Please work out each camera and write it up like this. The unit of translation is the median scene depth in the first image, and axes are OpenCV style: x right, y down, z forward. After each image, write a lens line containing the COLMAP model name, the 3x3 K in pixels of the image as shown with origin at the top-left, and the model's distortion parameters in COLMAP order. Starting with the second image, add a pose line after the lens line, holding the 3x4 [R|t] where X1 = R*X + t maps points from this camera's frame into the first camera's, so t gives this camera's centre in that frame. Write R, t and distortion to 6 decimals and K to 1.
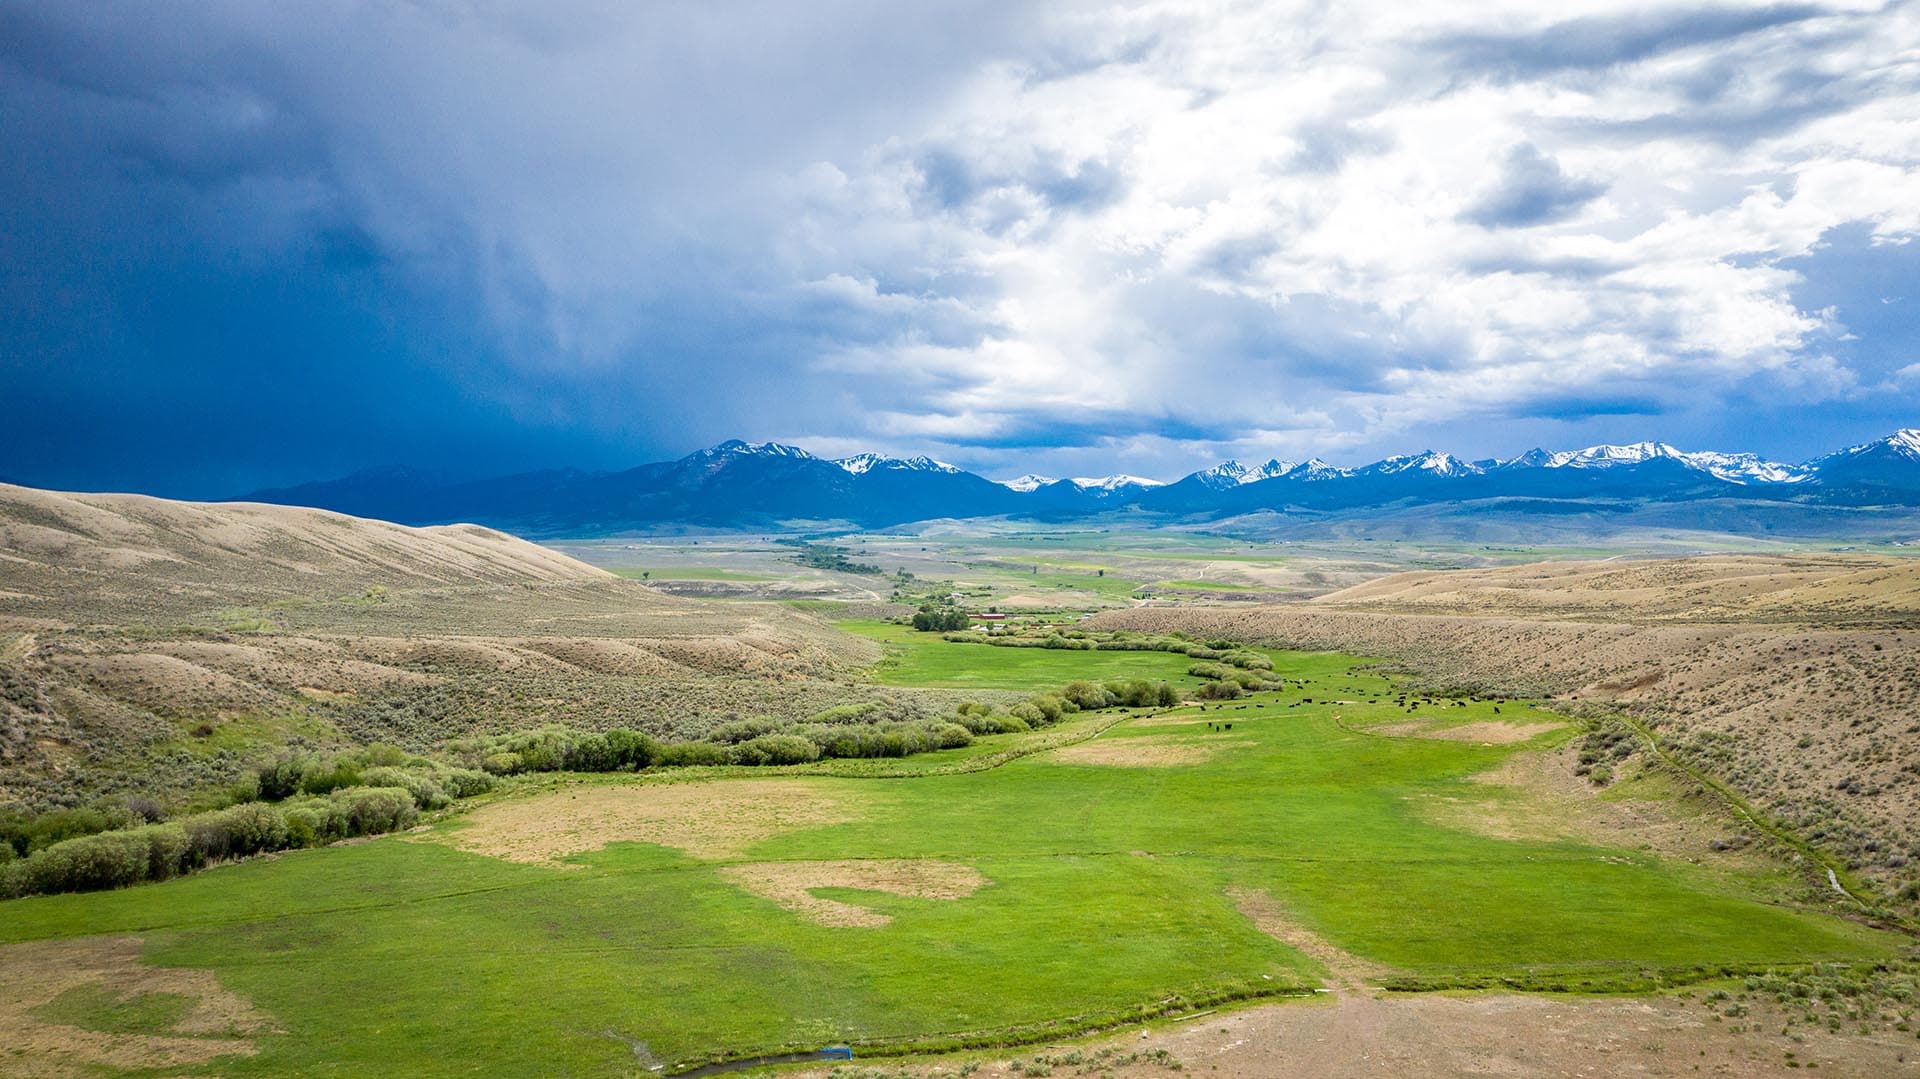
lens RADIAL K [[1509.8, 0, 968.0], [0, 1509.8, 538.2], [0, 0, 1]] dist [-0.022086, 0.009568]
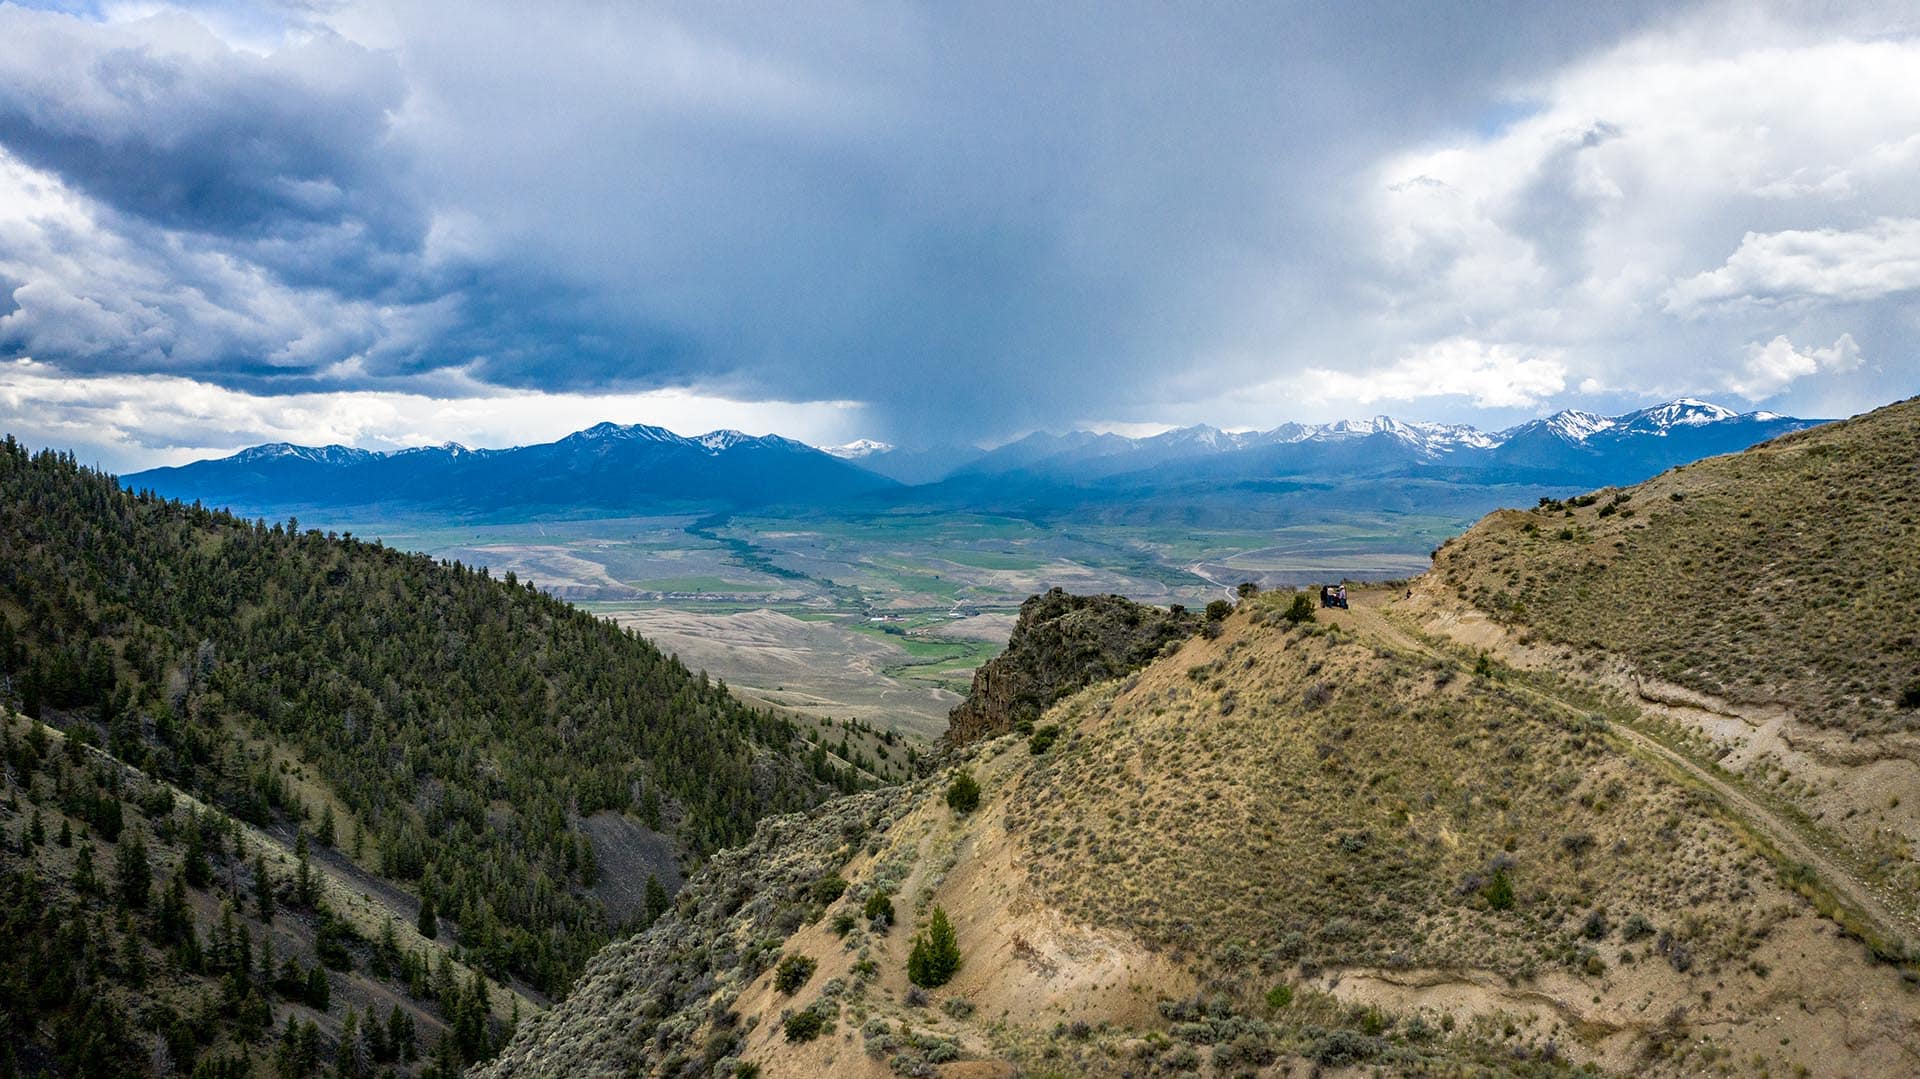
lens RADIAL K [[1509.8, 0, 968.0], [0, 1509.8, 538.2], [0, 0, 1]] dist [-0.022086, 0.009568]
pose [[0.993133, -0.020327, 0.115215, -0.017030], [0.015723, 0.999047, 0.040729, -0.020117], [-0.115933, -0.038637, 0.992505, -0.163966]]
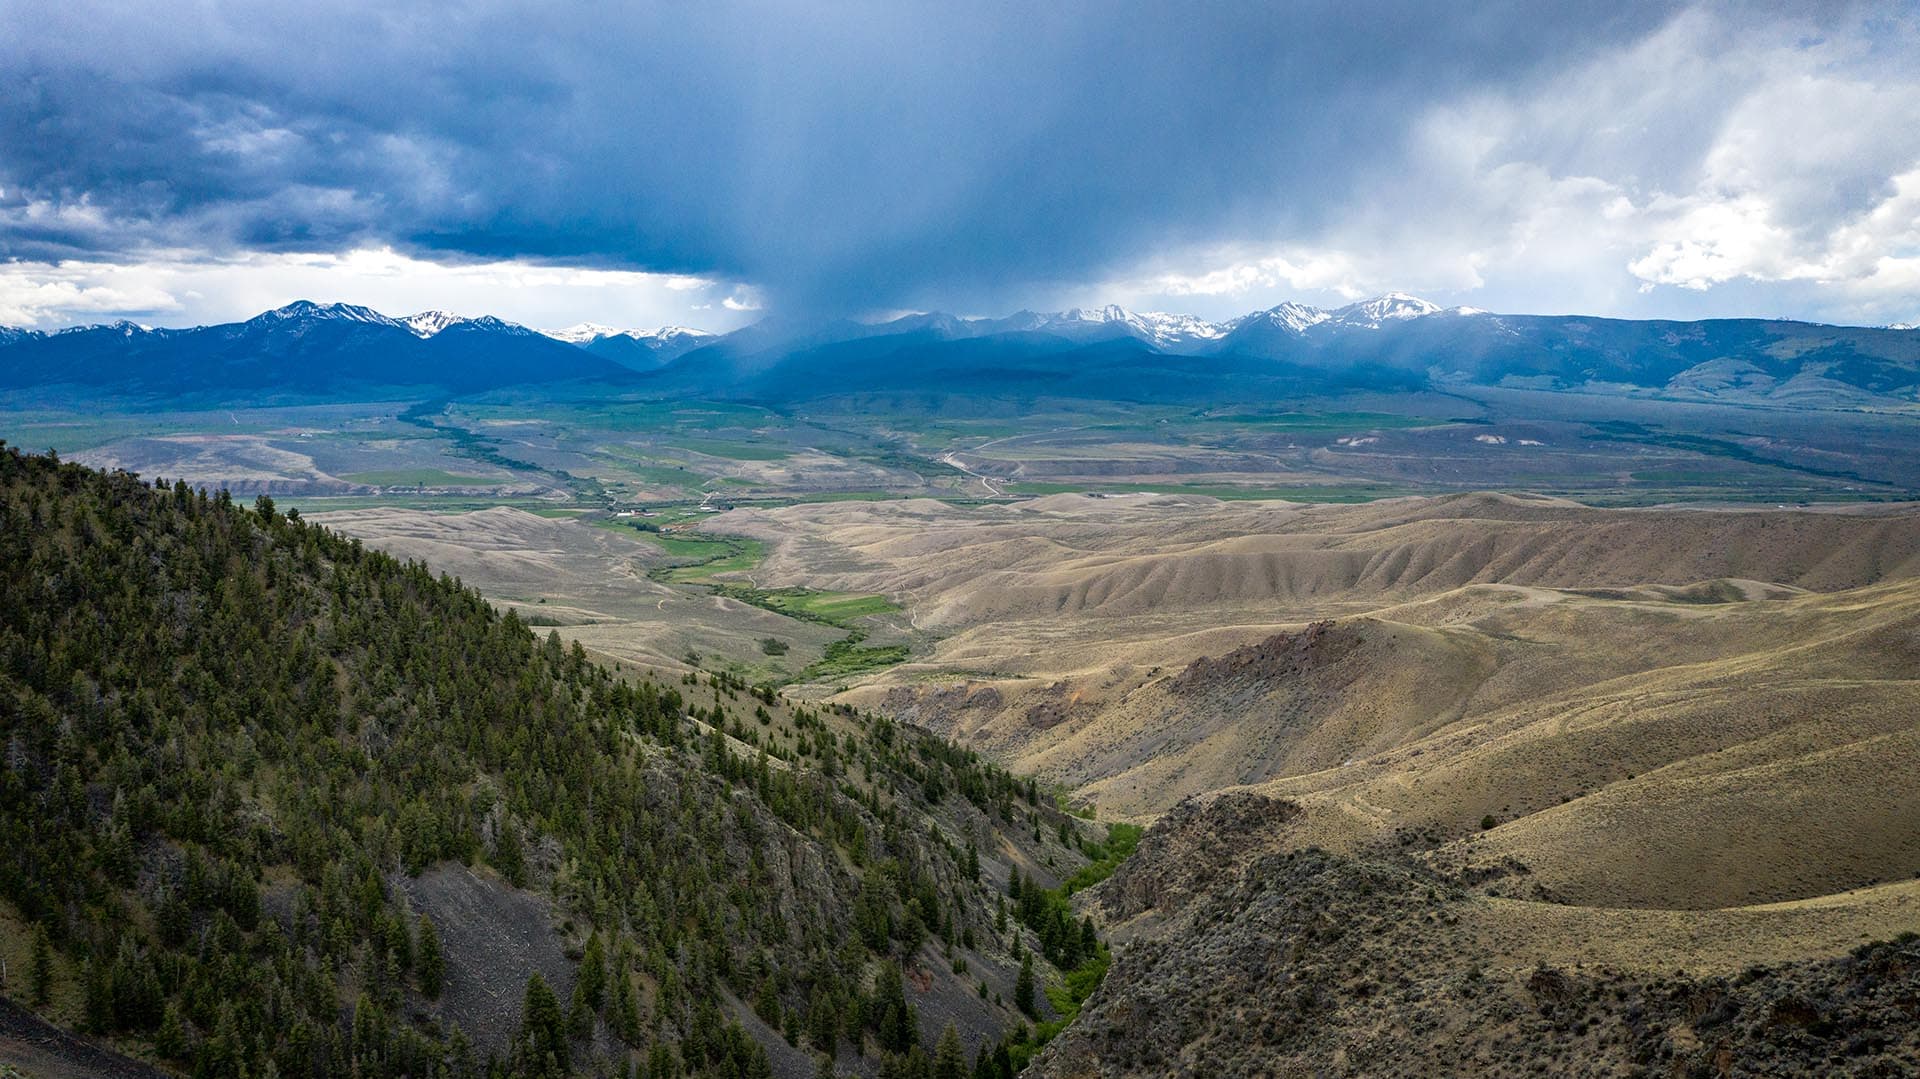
lens RADIAL K [[1509.8, 0, 968.0], [0, 1509.8, 538.2], [0, 0, 1]] dist [-0.022086, 0.009568]
pose [[0.956646, -0.040891, 0.288369, -0.020266], [0.007186, 0.993108, 0.116982, -0.020113], [-0.291165, -0.109838, 0.950346, -0.152195]]
